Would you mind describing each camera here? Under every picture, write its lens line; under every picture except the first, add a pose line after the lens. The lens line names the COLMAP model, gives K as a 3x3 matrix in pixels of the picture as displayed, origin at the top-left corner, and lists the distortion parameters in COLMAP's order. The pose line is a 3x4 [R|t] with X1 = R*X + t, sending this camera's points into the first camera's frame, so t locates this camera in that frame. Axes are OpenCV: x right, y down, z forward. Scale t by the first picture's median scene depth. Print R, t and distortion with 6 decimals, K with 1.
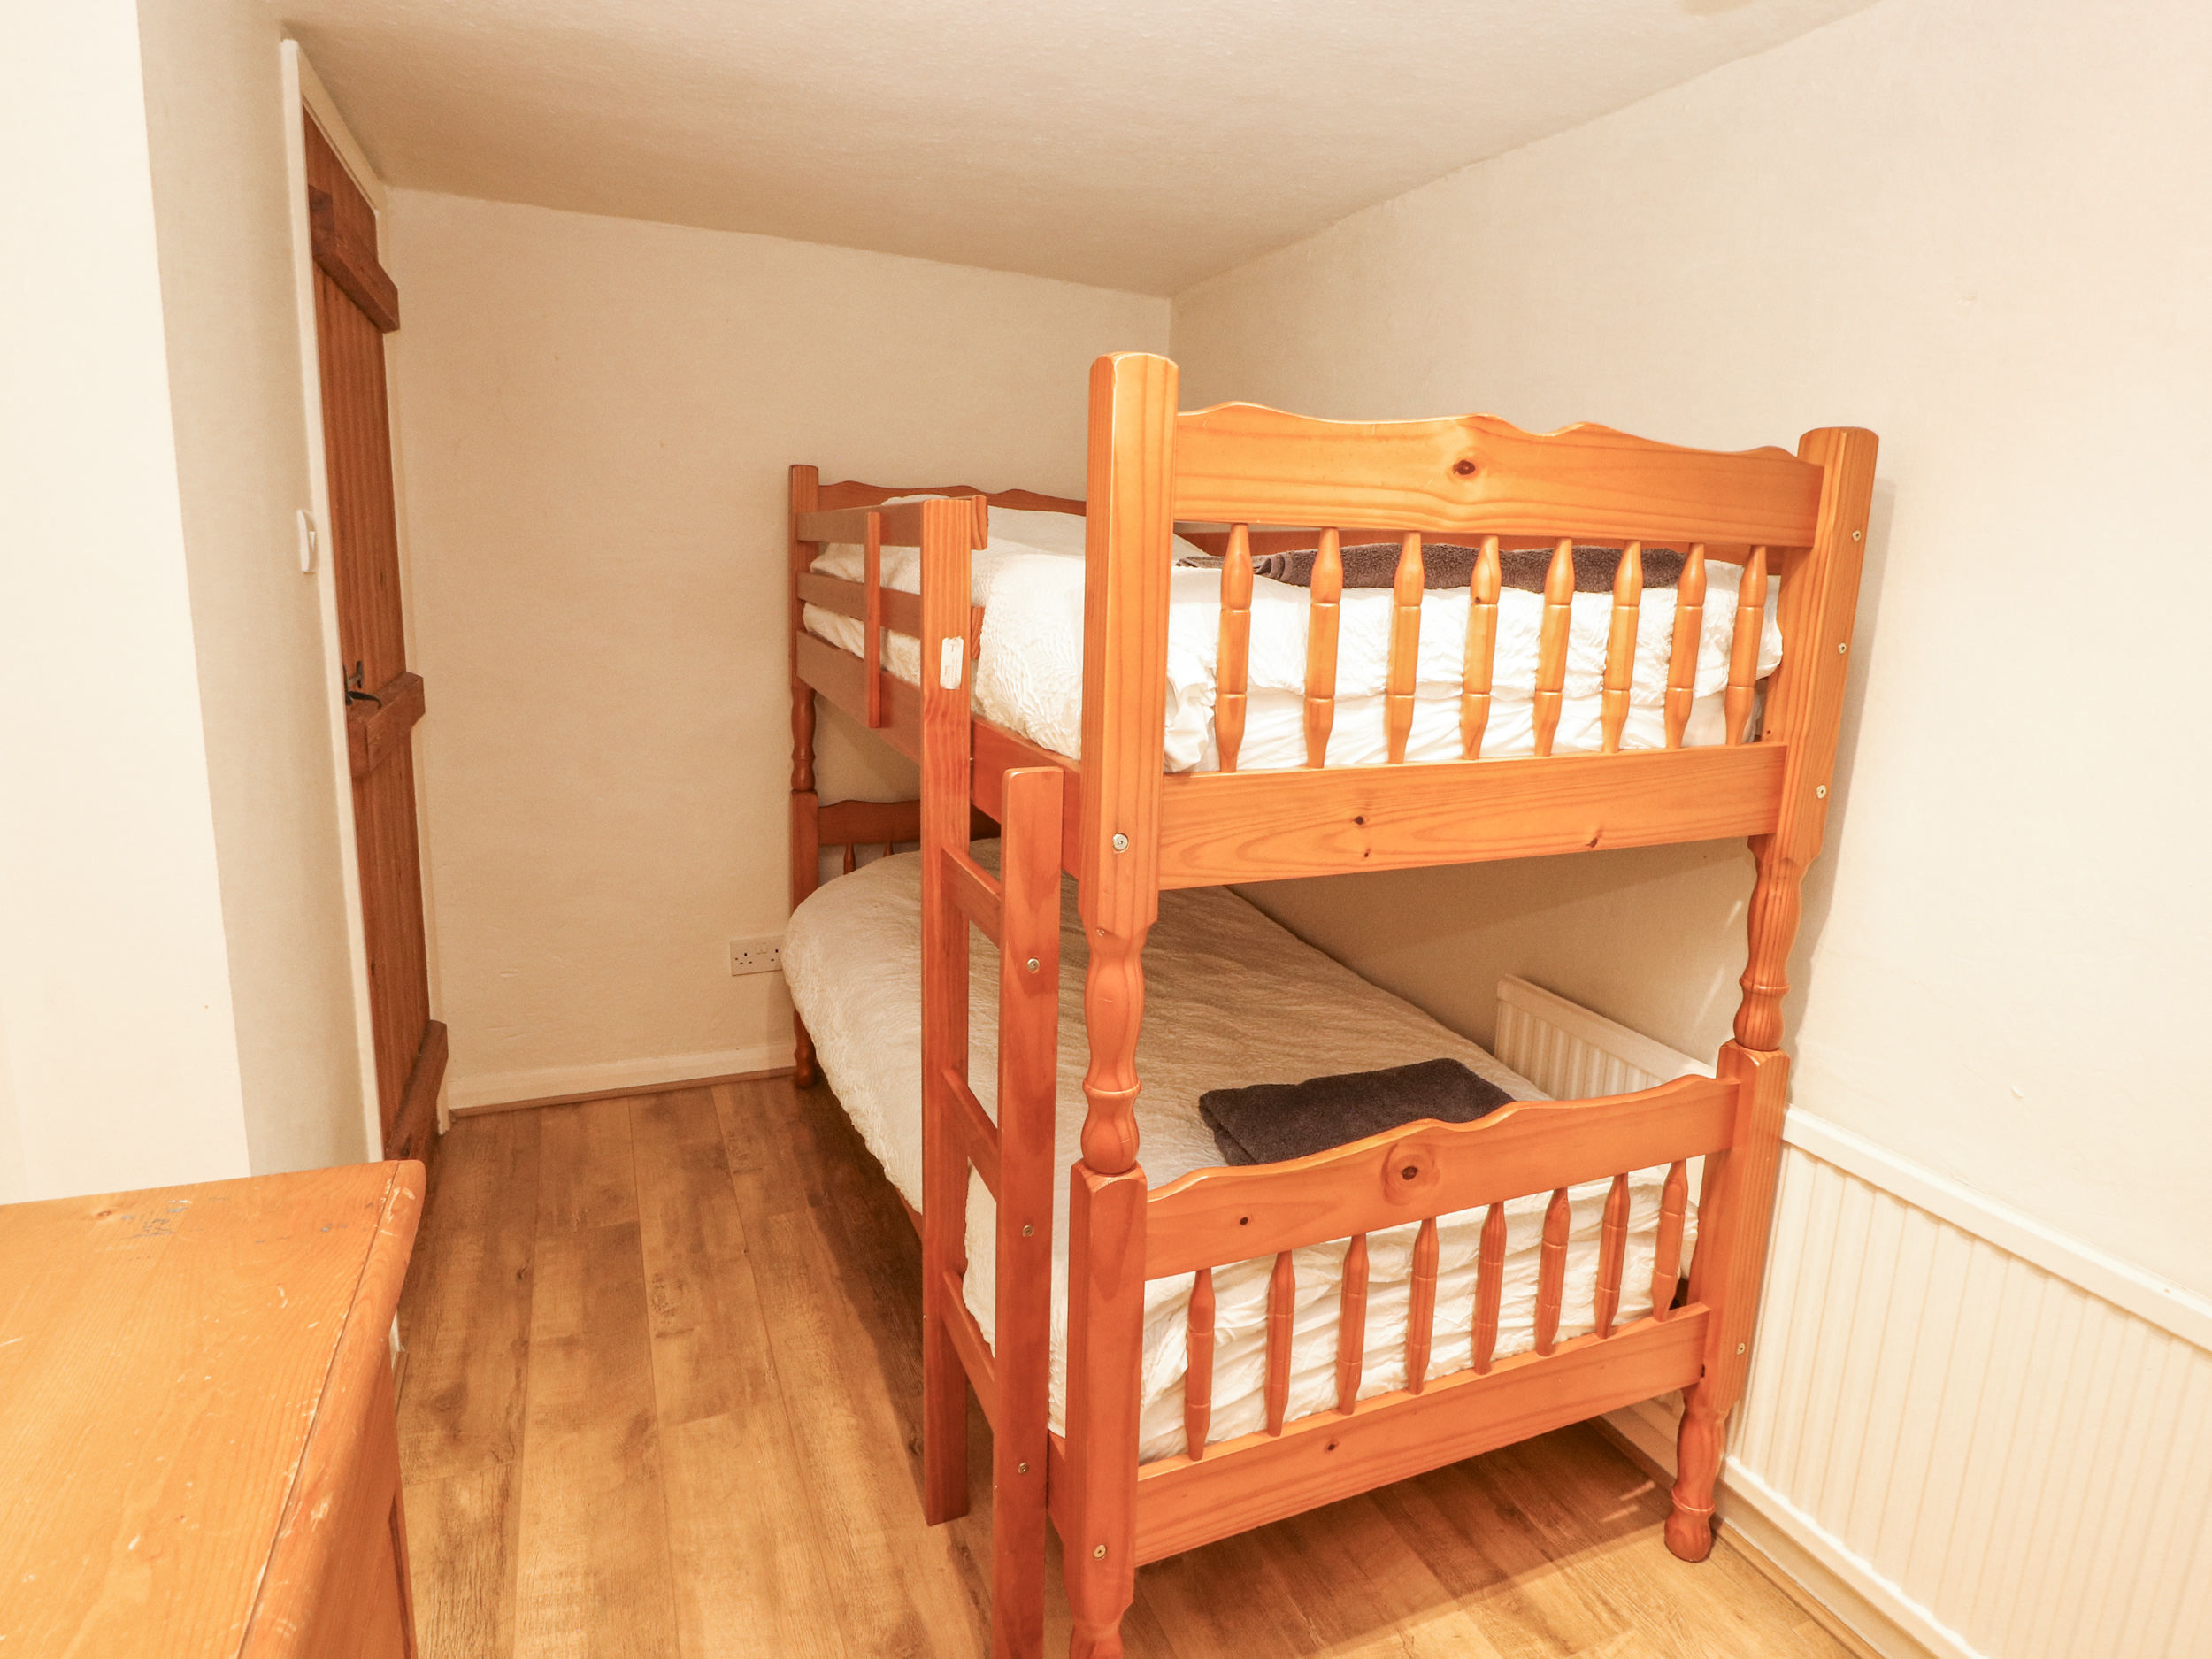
lens RADIAL K [[1212.9, 0, 1116.7], [0, 1212.9, 798.8], [0, 0, 1]] dist [-0.000238, 0.000305]
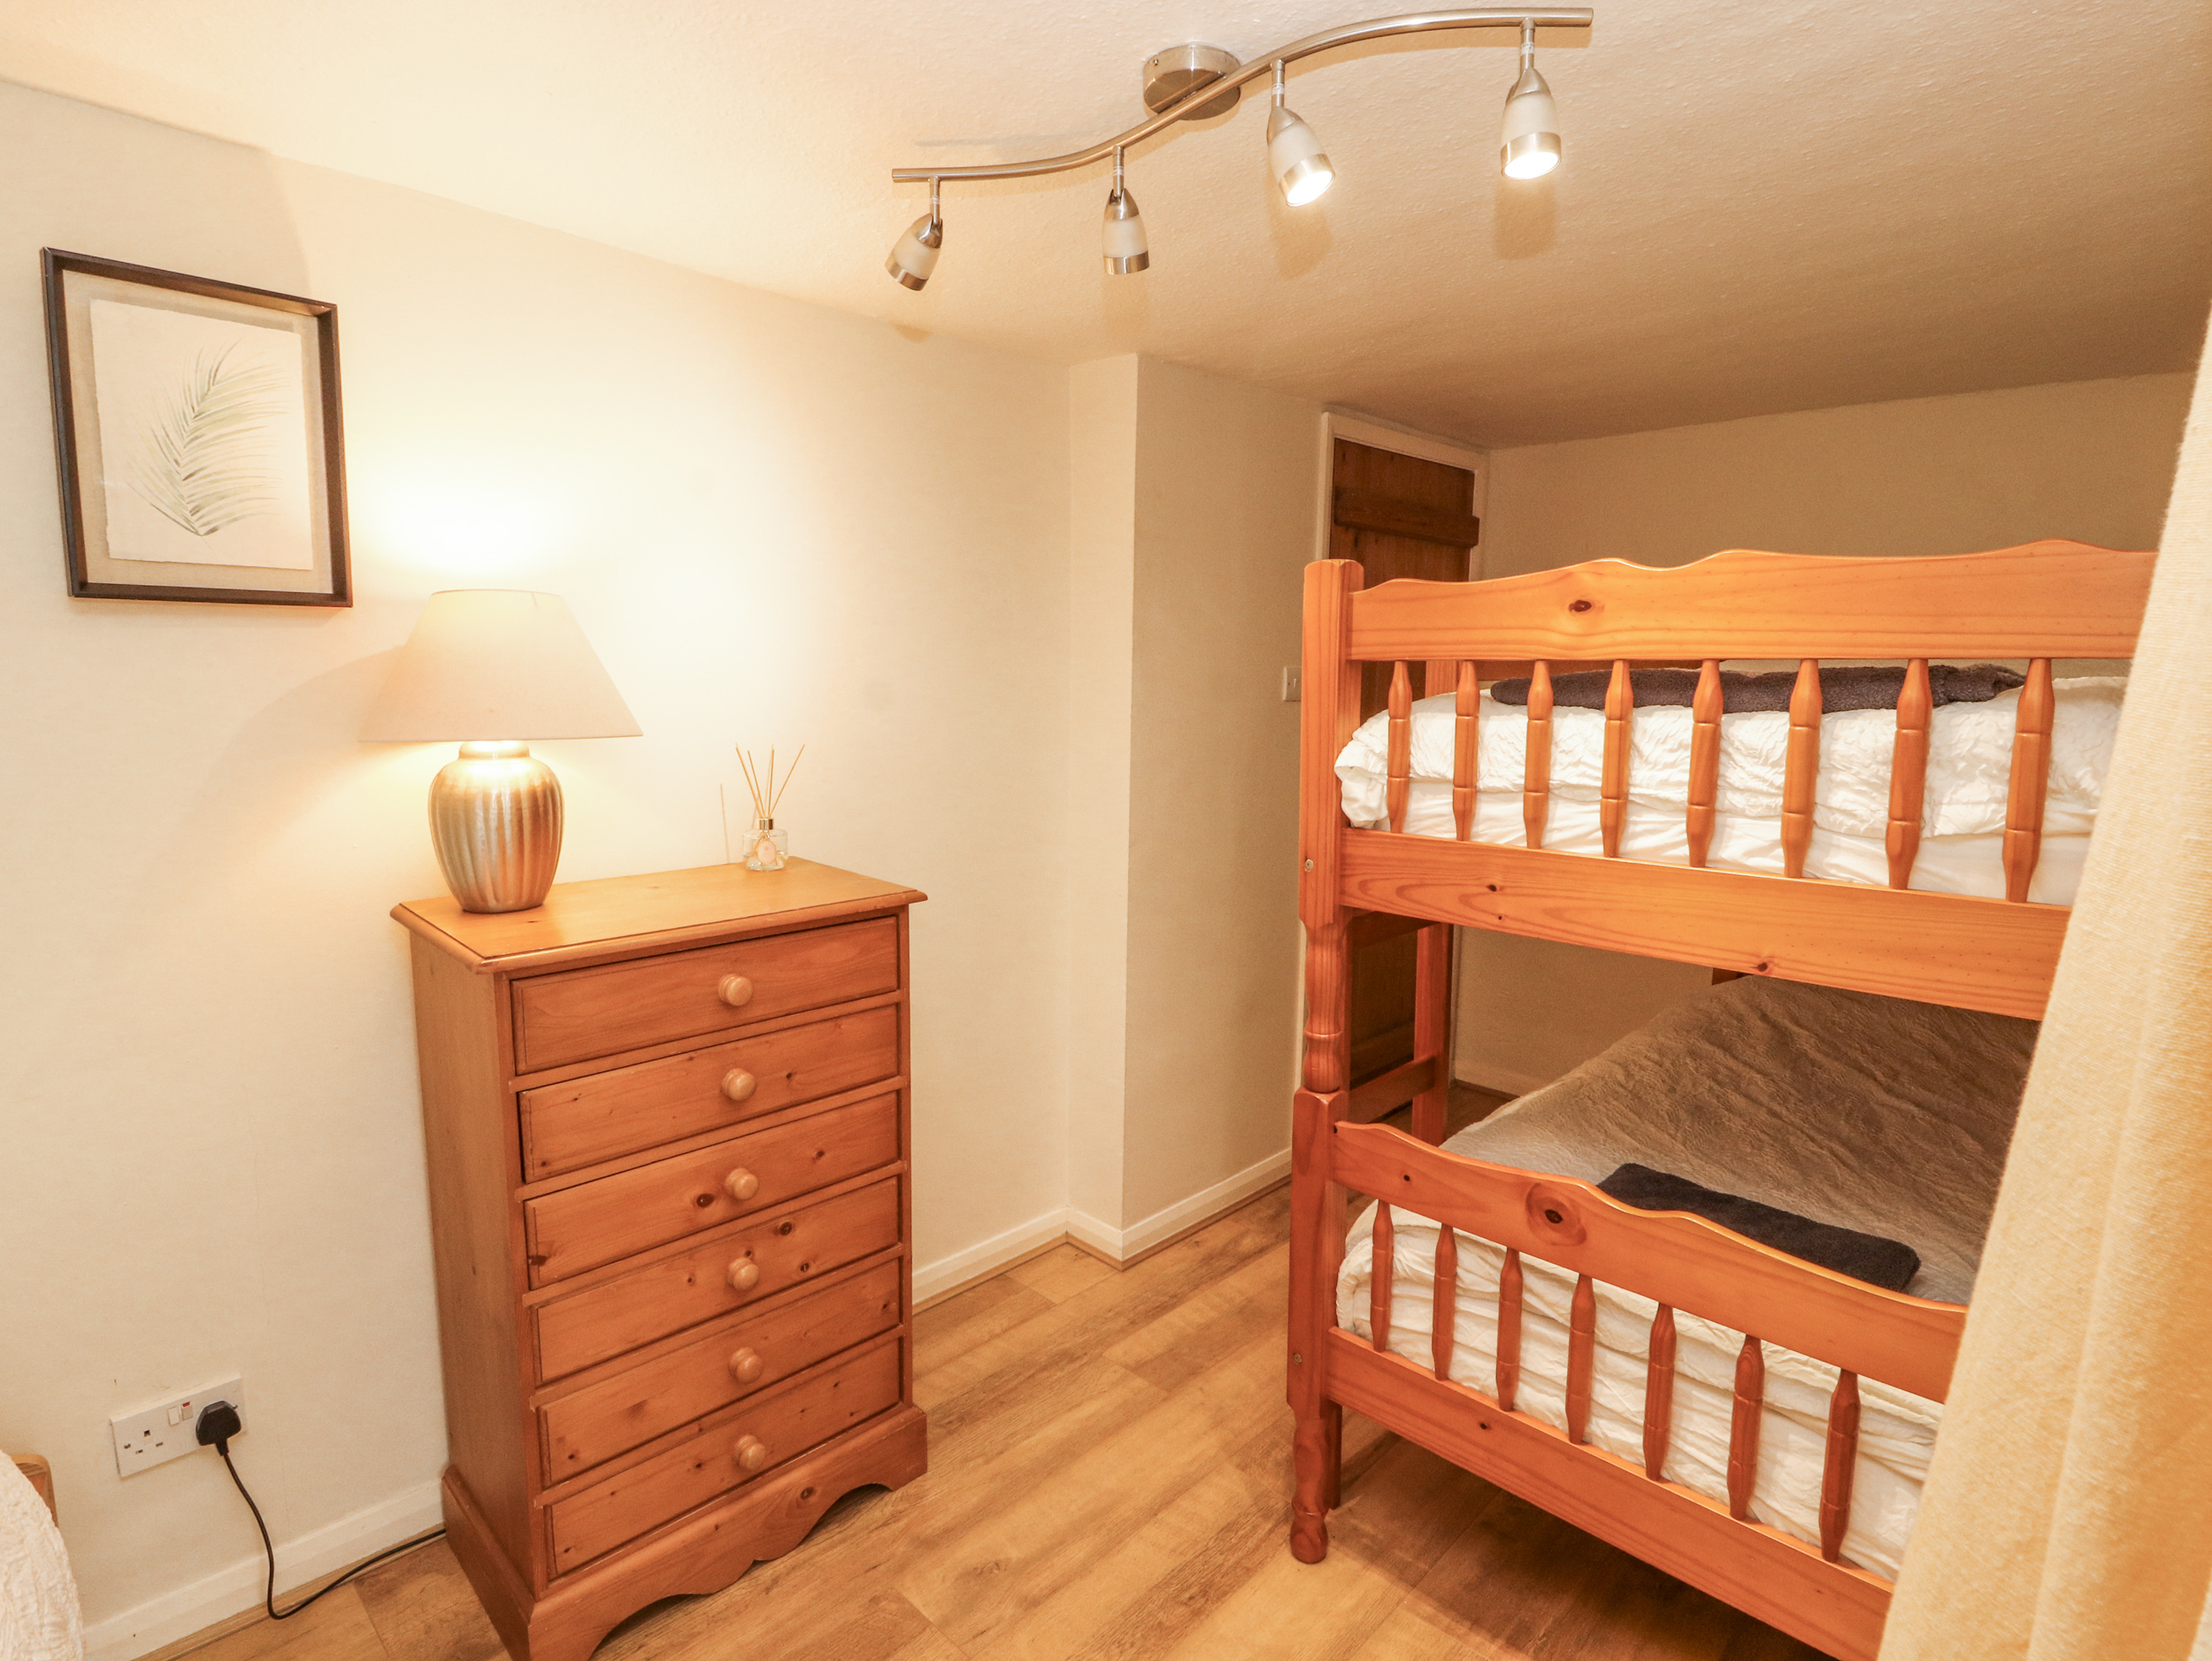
lens RADIAL K [[1165.9, 0, 1109.6], [0, 1165.9, 820.6], [0, 0, 1]] dist [-0.004916, -0.013779]
pose [[0.372441, 0.093044, -0.923380, 1.095823], [-0.173328, 0.984429, 0.029285, -0.016815], [0.911727, 0.149141, 0.382769, 0.157119]]
